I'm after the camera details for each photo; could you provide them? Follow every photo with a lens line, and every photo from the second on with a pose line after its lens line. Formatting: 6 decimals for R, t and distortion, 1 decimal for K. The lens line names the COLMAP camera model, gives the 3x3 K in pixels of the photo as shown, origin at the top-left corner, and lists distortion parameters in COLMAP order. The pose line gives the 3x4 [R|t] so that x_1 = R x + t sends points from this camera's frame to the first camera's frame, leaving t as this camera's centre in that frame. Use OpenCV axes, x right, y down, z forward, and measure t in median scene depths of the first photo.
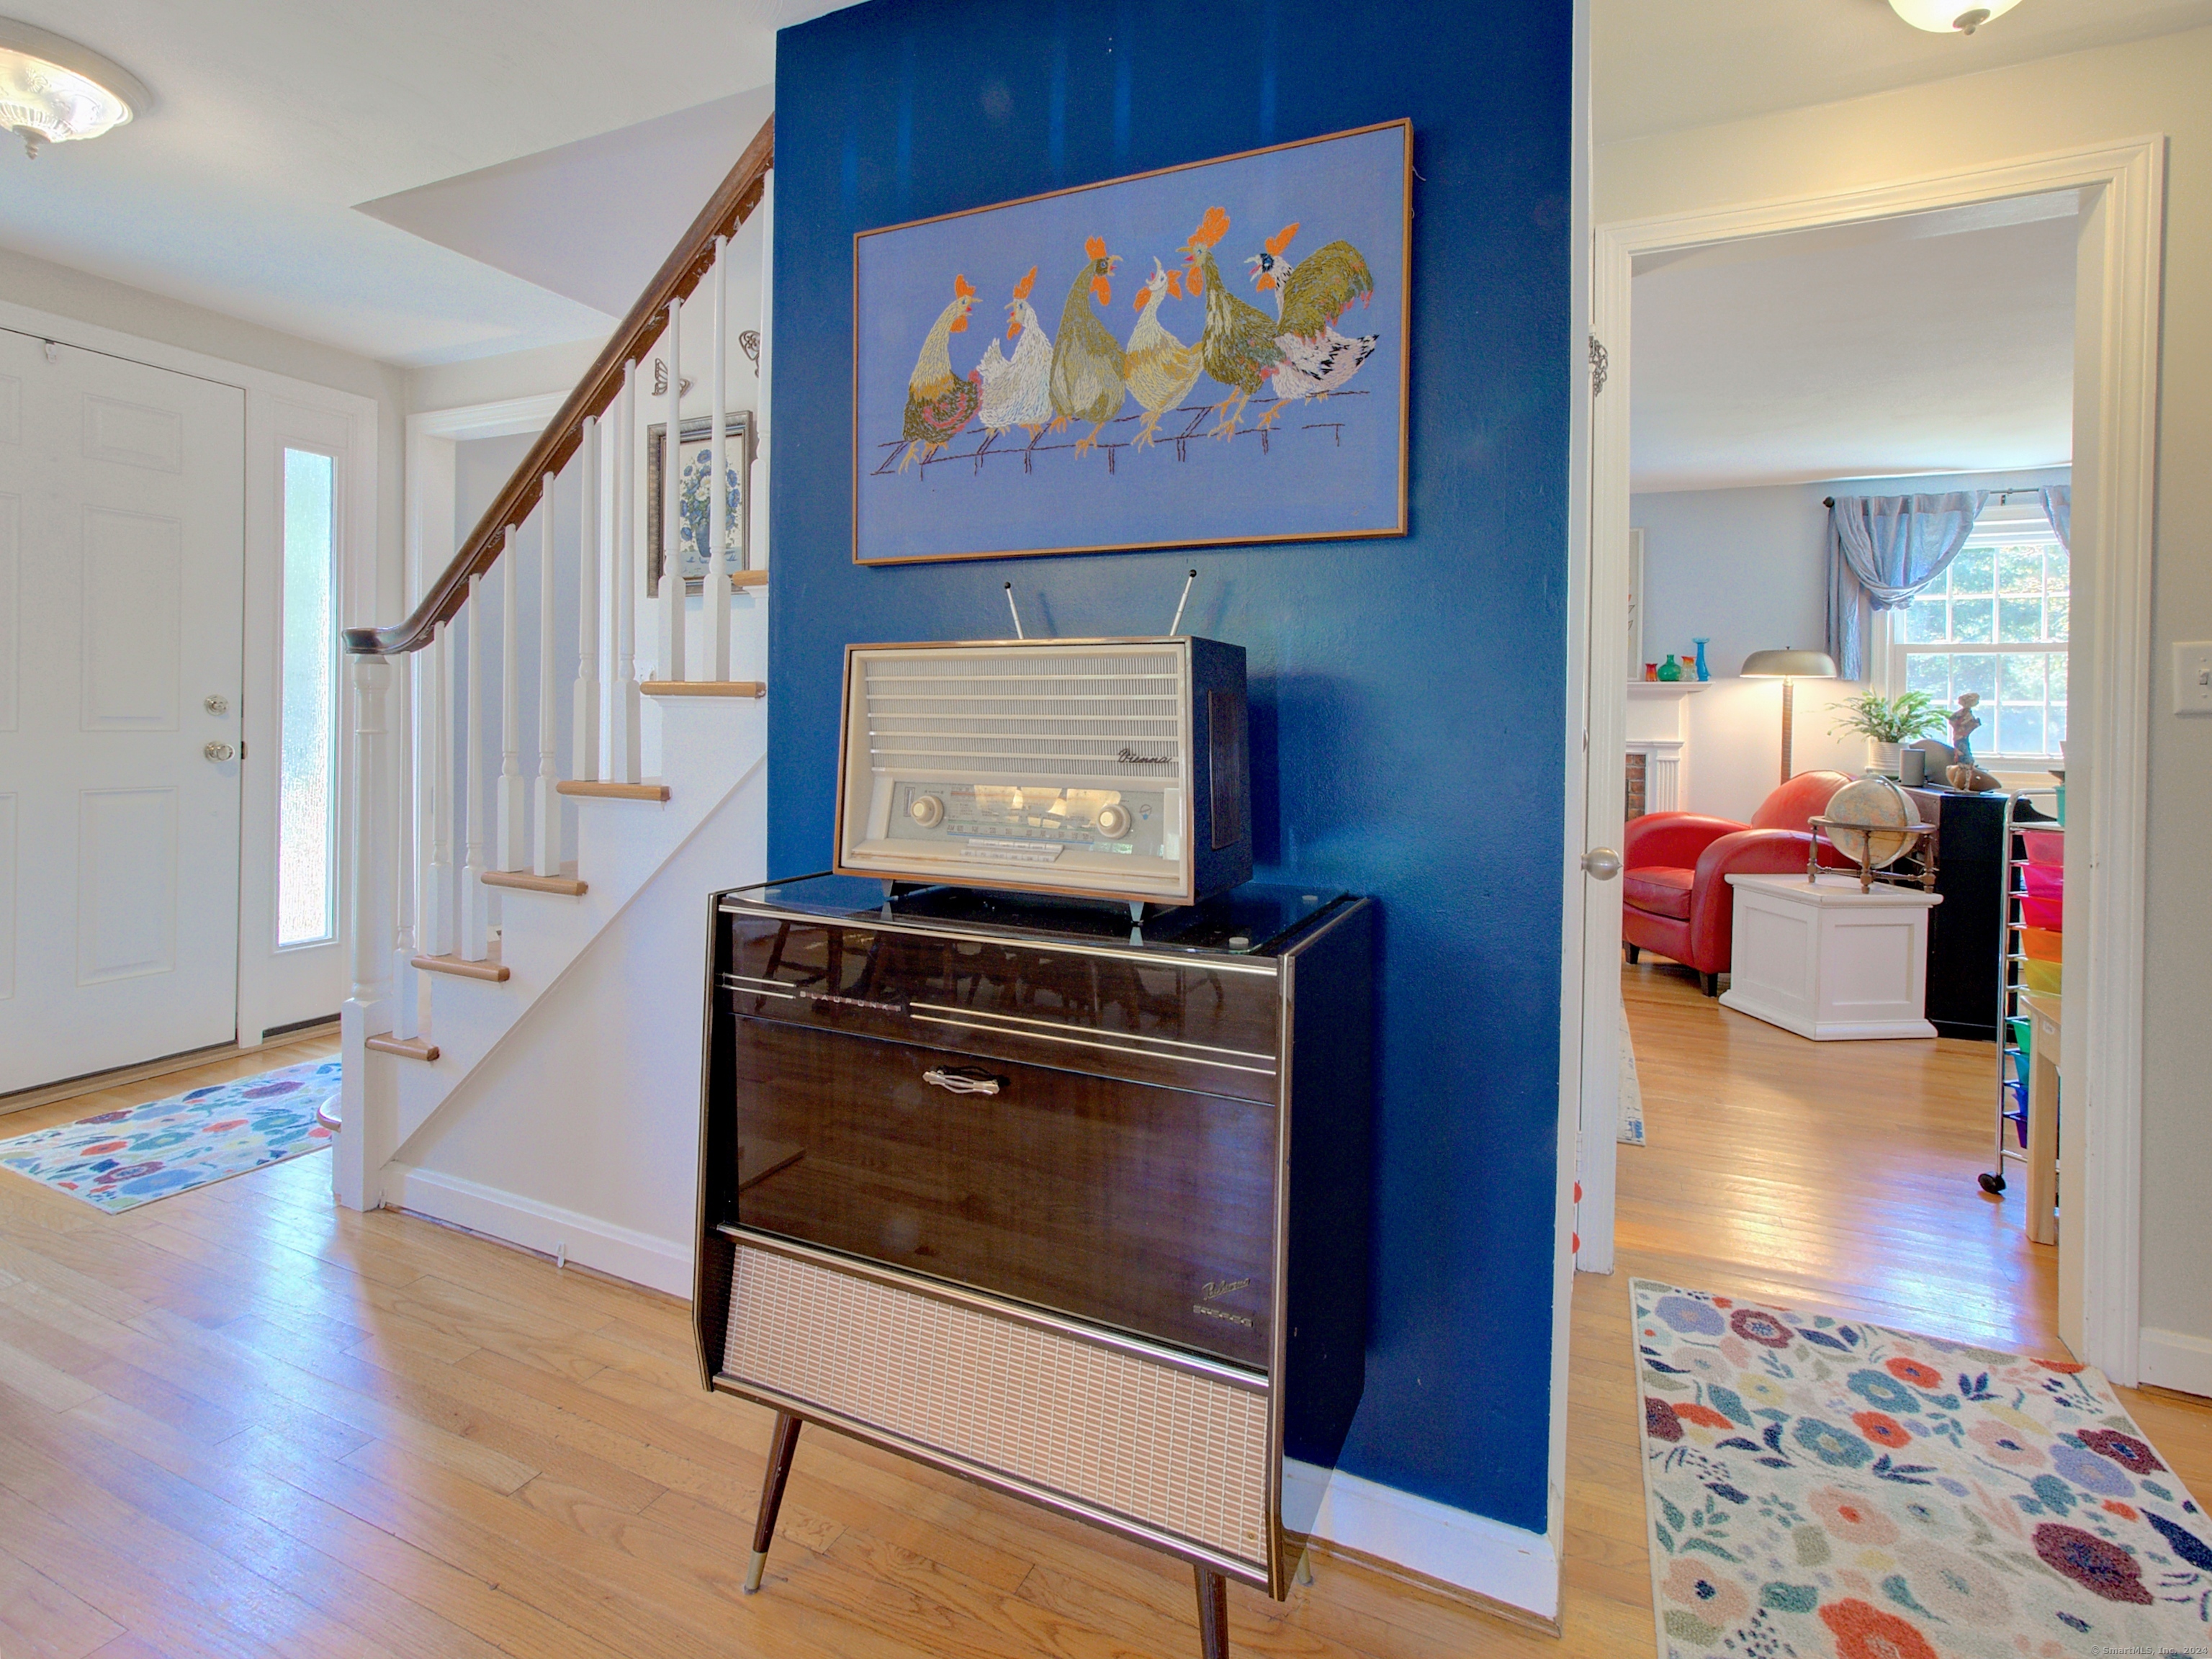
lens RADIAL K [[1085.1, 0, 1100.6], [0, 1085.1, 716.1], [0, 0, 1]] dist [-0.019671, 0.008469]
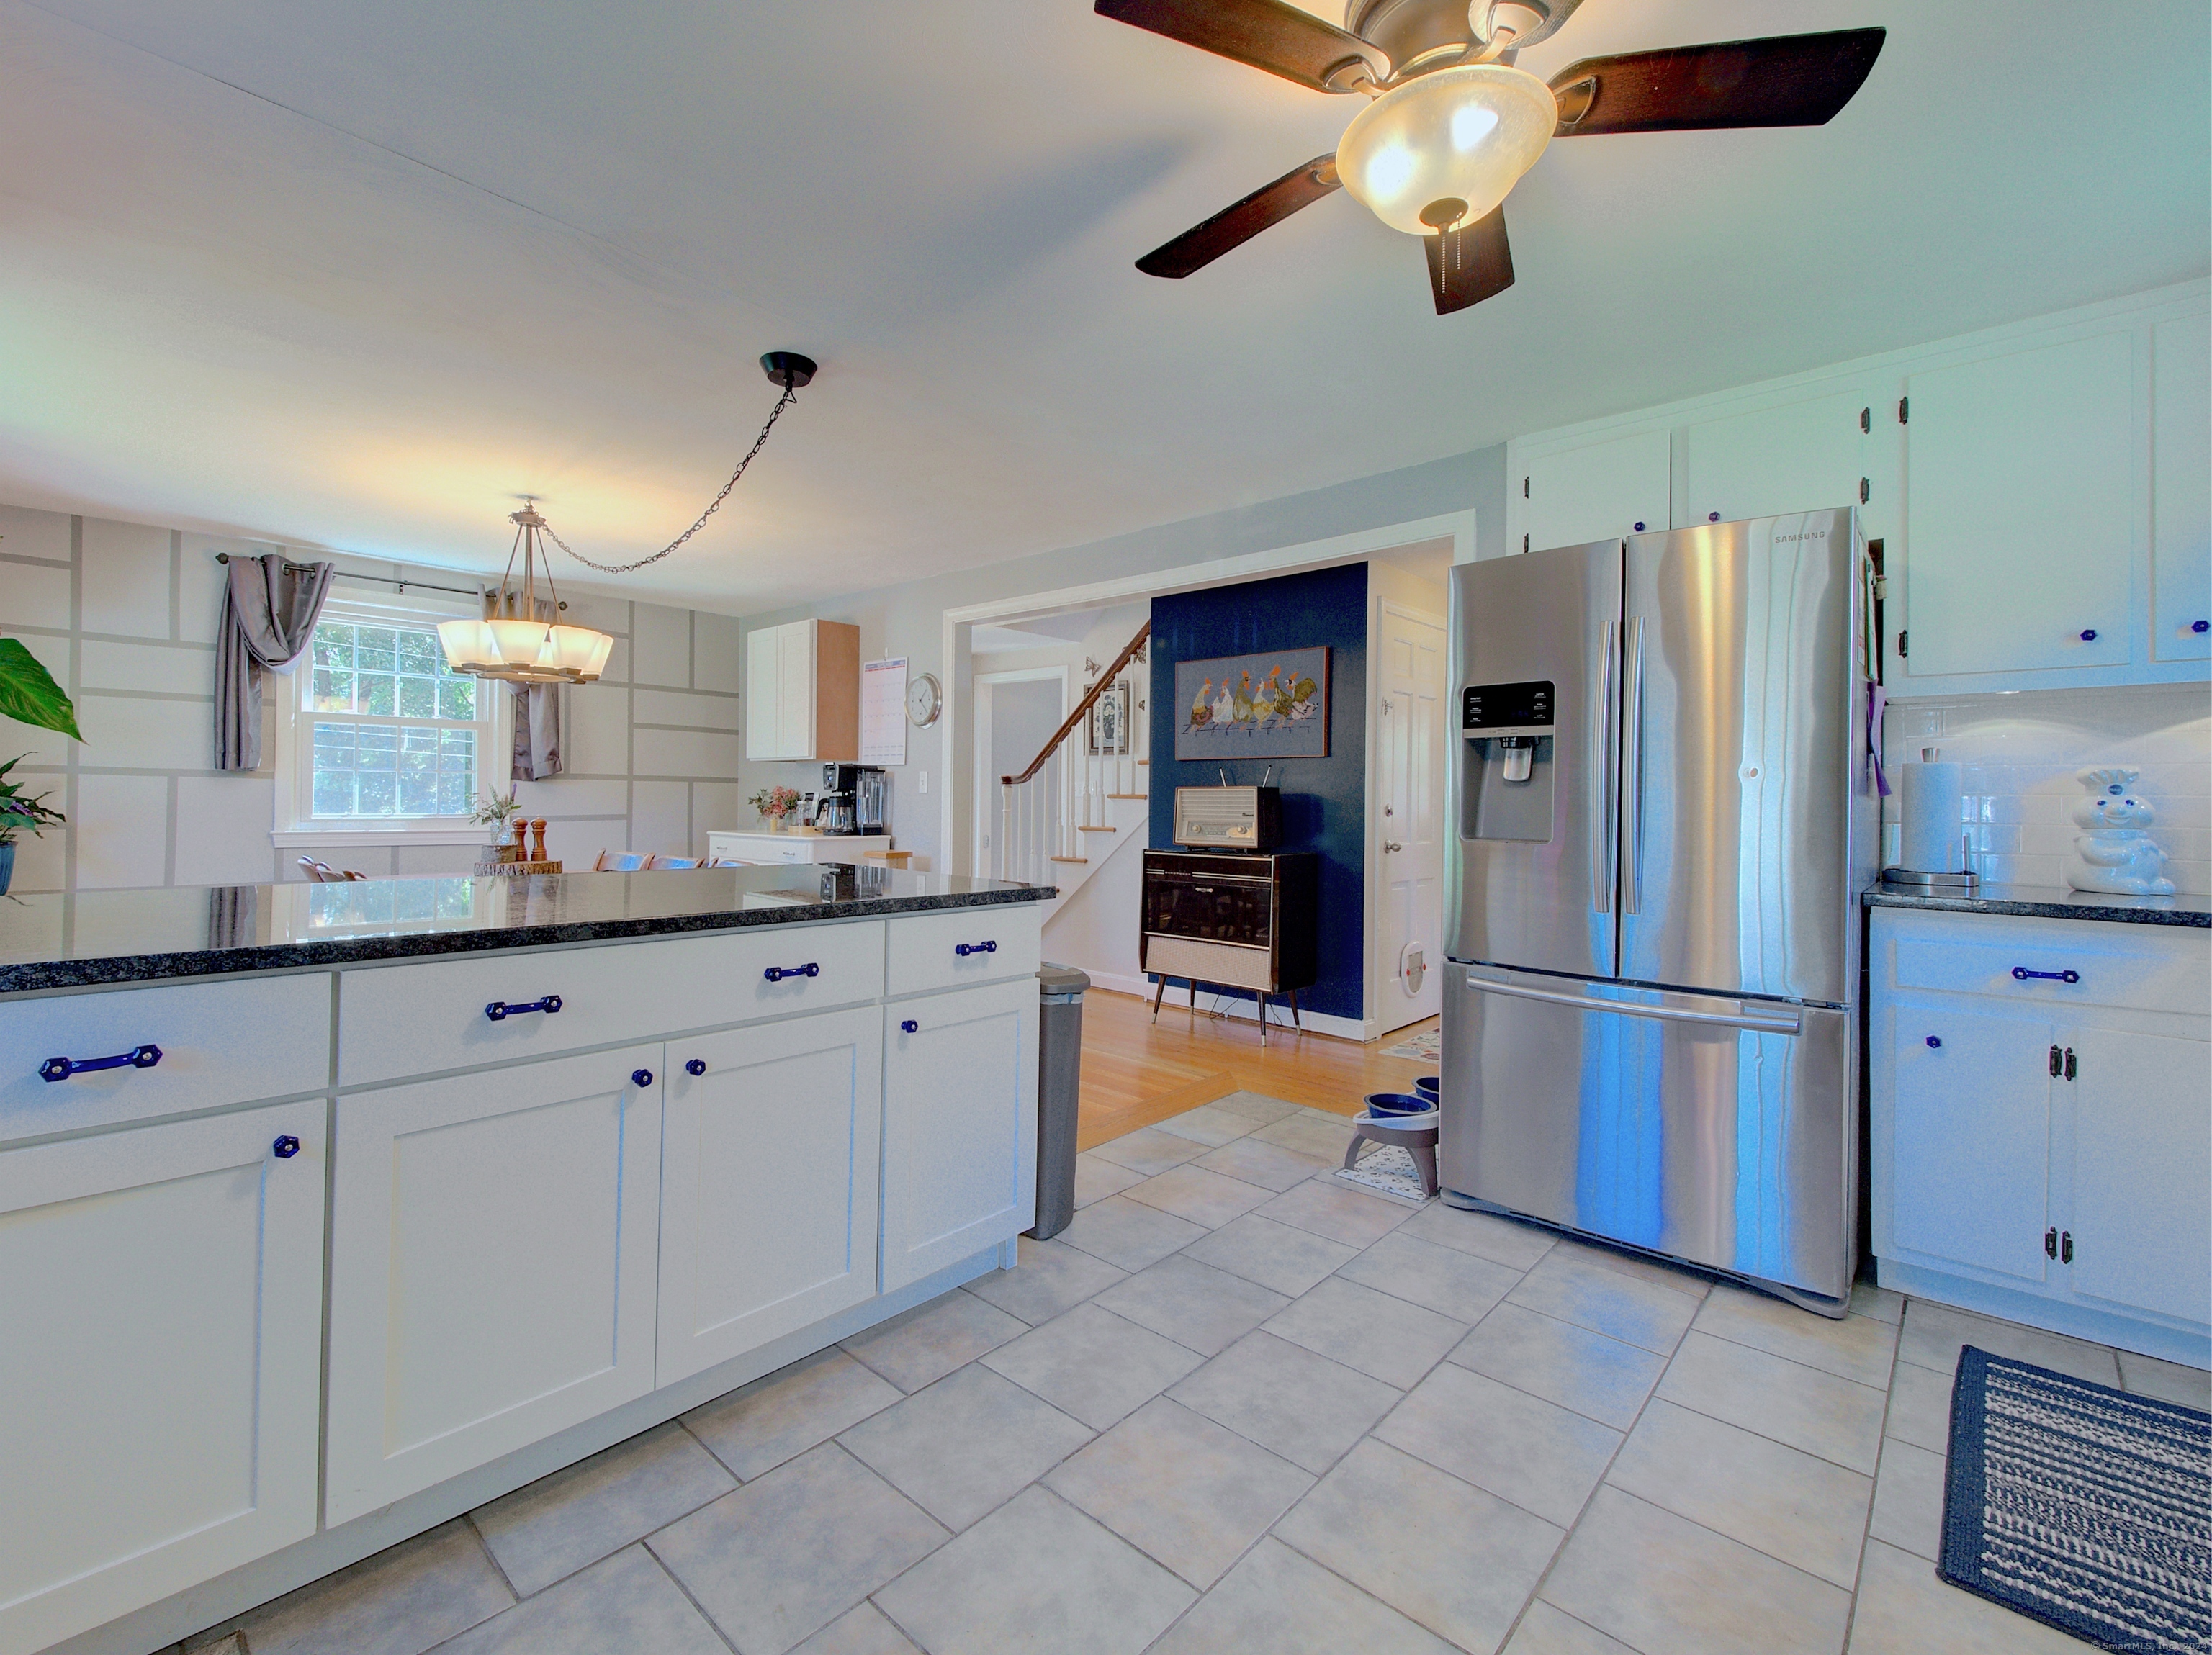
lens RADIAL K [[973.1, 0, 1045.5], [0, 973.1, 792.9], [0, 0, 1]] dist [0.017128, -0.000082]
pose [[0.949390, 0.001780, -0.314096, 0.322287], [-0.006696, 0.999871, -0.014571, 0.008346], [0.314030, 0.015936, 0.949279, -1.904734]]
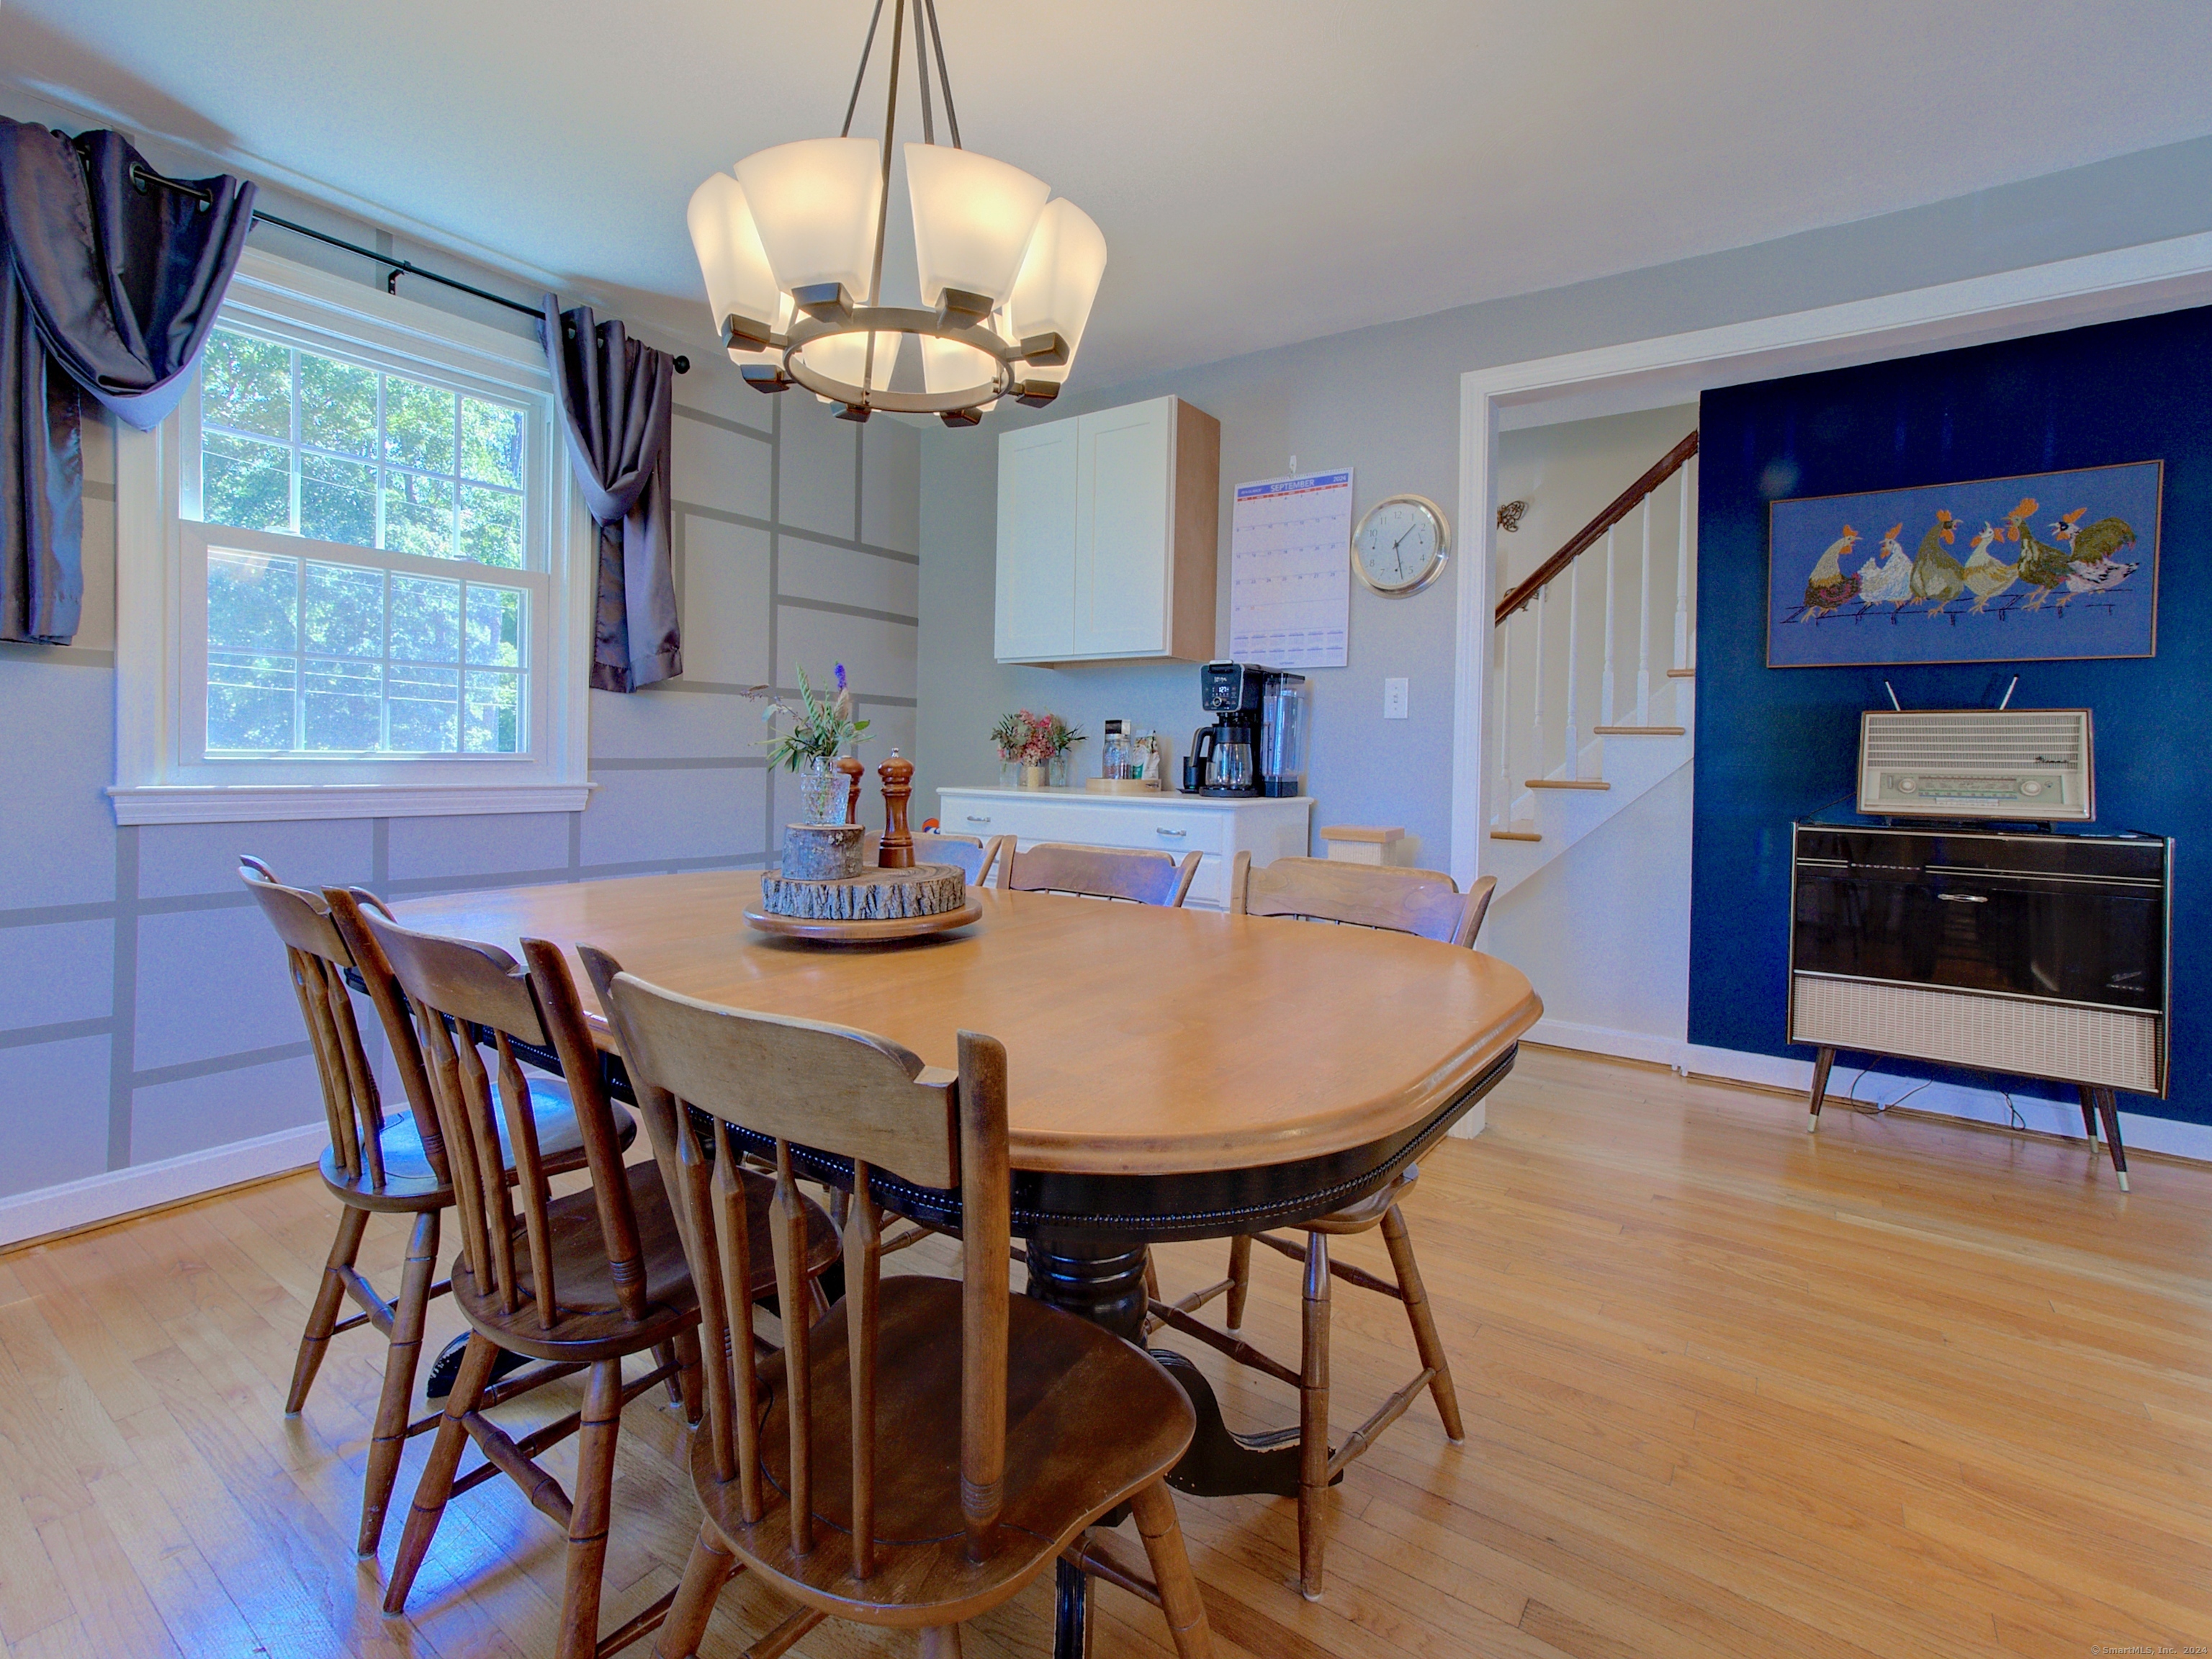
lens RADIAL K [[1048.3, 0, 1071.3], [0, 1048.3, 745.4], [0, 0, 1]] dist [-0.000524, 0.006693]
pose [[0.979300, 0.008454, -0.202240, -1.033685], [-0.011227, 0.999858, -0.012570, 0.037531], [0.202105, 0.014581, 0.979255, -1.081089]]
